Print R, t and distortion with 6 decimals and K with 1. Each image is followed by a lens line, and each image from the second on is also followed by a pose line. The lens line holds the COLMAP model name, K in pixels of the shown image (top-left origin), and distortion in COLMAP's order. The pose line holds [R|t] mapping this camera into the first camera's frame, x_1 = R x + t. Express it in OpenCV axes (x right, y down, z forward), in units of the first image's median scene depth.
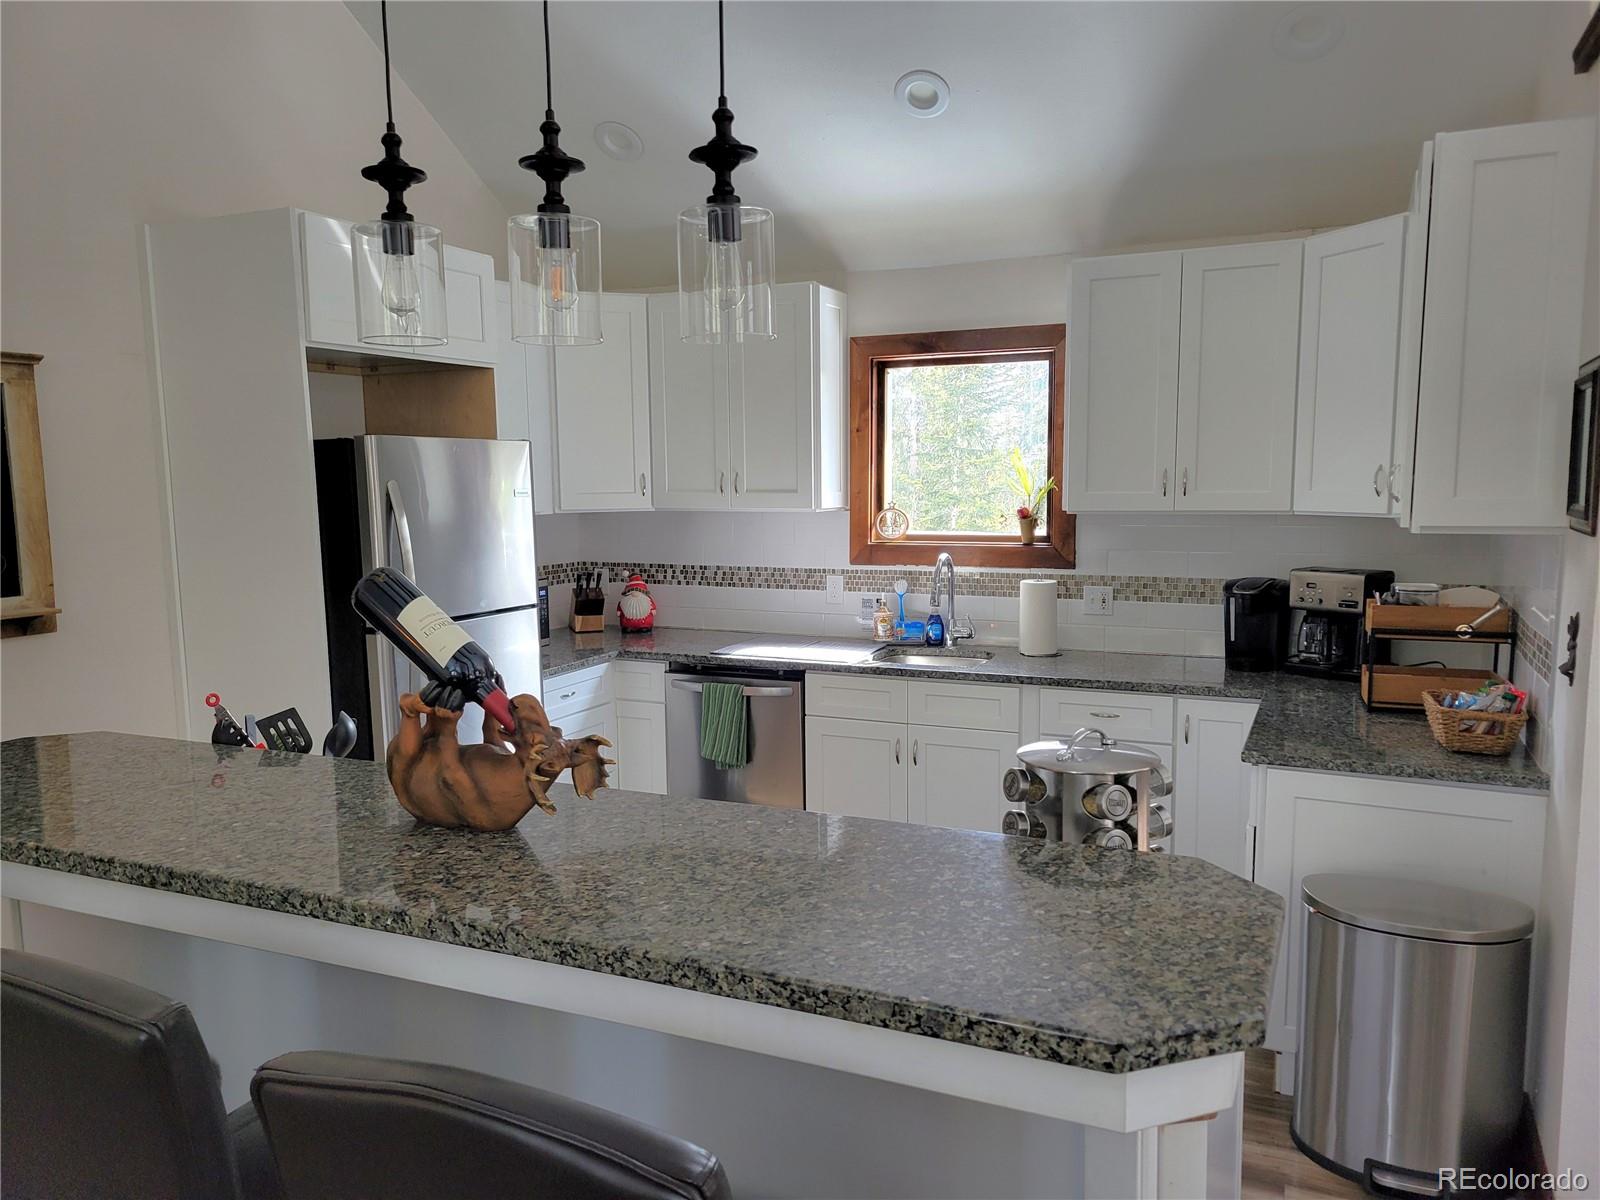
lens RADIAL K [[1201.1, 0, 797.6], [0, 1201.1, 615.5], [0, 0, 1]] dist [0.049950, -0.028320]
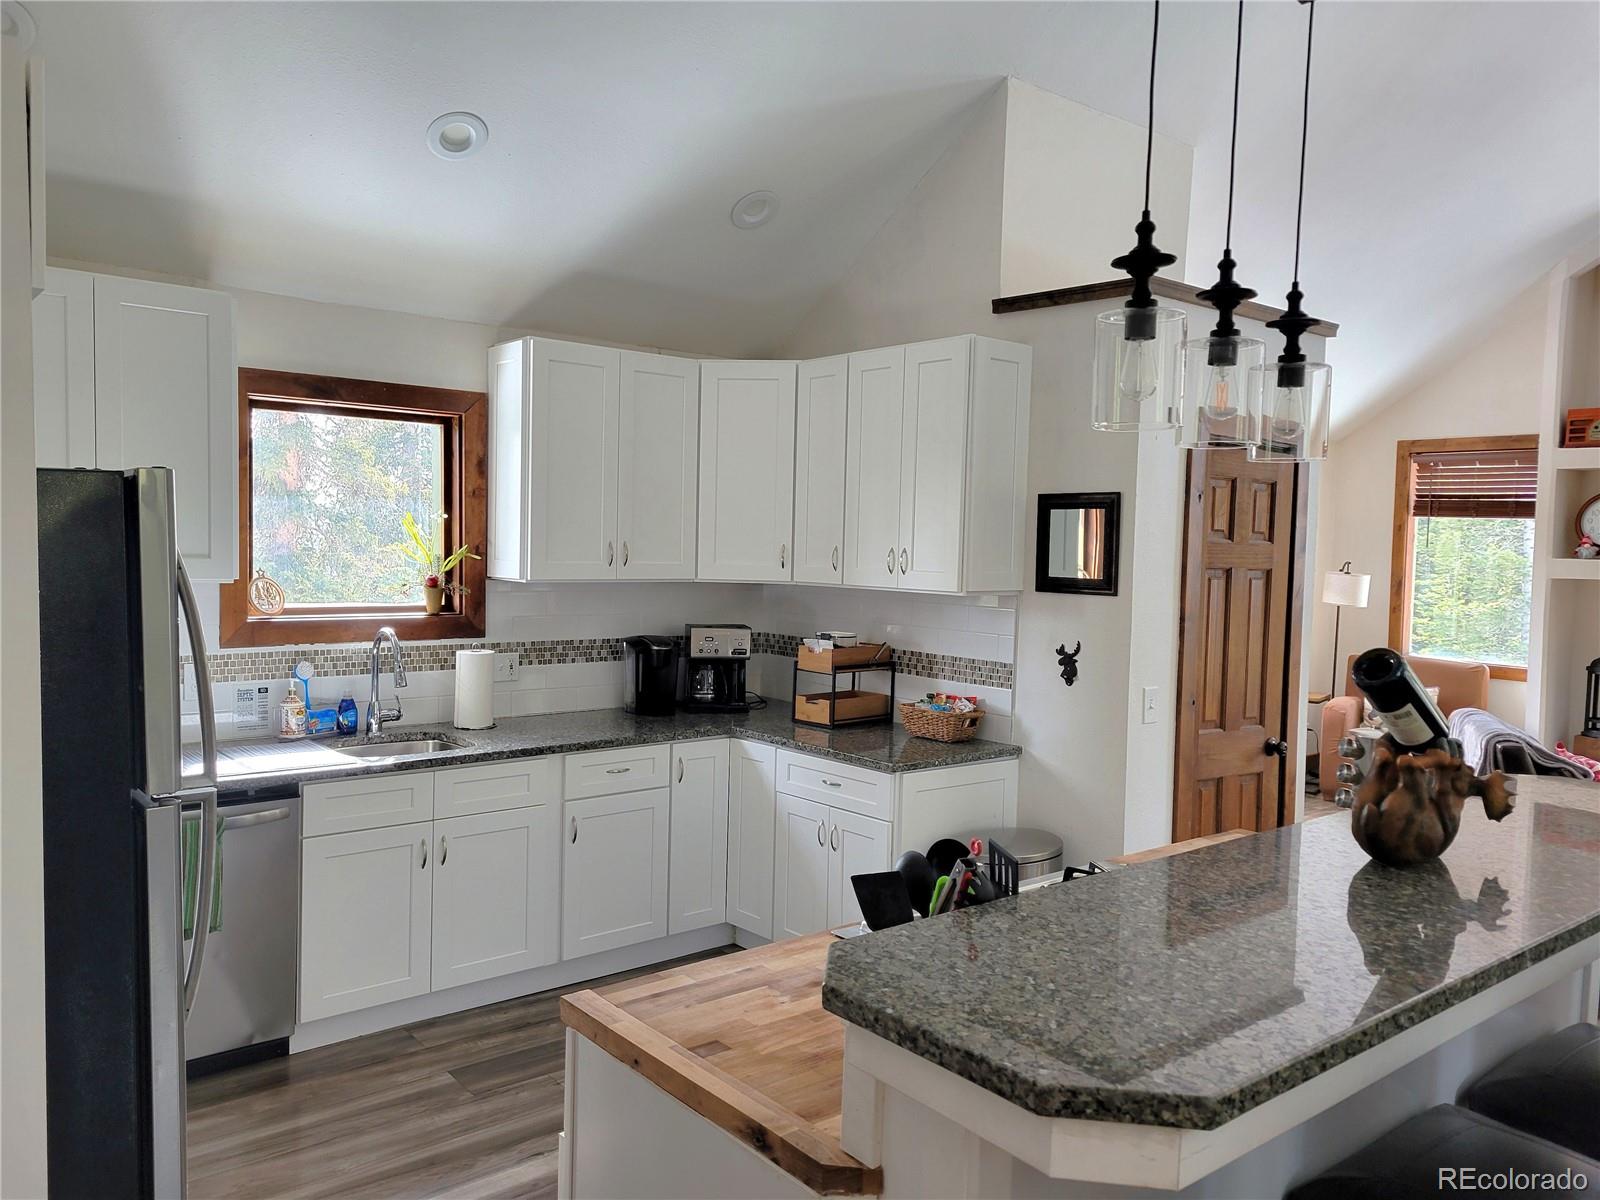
lens RADIAL K [[1180.7, 0, 799.1], [0, 1180.7, 616.1], [0, 0, 1]] dist [0.047482, 0.001983]
pose [[0.432887, -0.038982, 0.900605, -0.544010], [0.077778, 0.996954, 0.005768, -0.042017], [-0.898086, 0.067551, 0.434601, 0.343157]]
